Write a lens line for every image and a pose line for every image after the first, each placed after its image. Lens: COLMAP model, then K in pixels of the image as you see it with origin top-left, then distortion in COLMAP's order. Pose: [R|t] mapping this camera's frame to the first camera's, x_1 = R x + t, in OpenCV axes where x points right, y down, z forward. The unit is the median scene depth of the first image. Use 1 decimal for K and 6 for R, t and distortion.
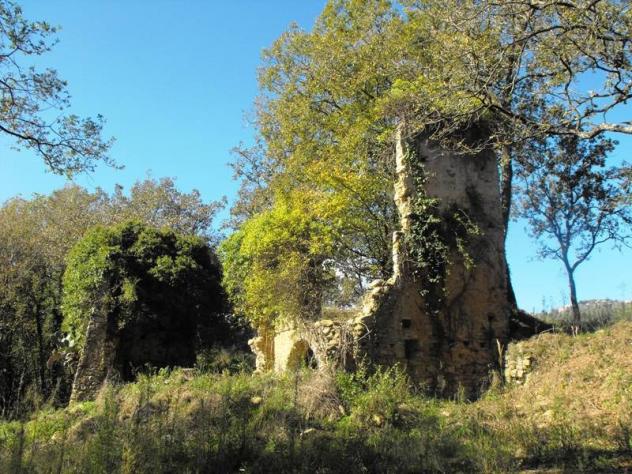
lens RADIAL K [[632.2, 0, 315.8], [0, 632.2, 238.1], [0, 0, 1]] dist [-0.143804, 0.000000]
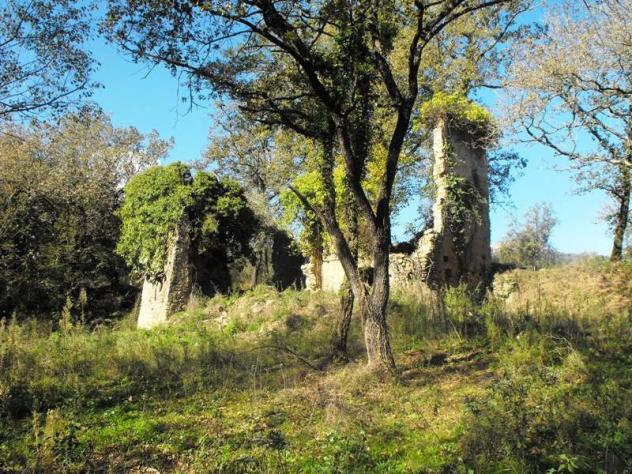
lens RADIAL K [[632.2, 0, 316.3], [0, 632.2, 237.1], [0, 0, 1]] dist [-0.143804, 0.000000]
pose [[0.939856, 0.053947, 0.337285, -0.631108], [-0.087860, 0.992405, 0.086096, -0.019632], [-0.330079, -0.110552, 0.937457, -0.311243]]
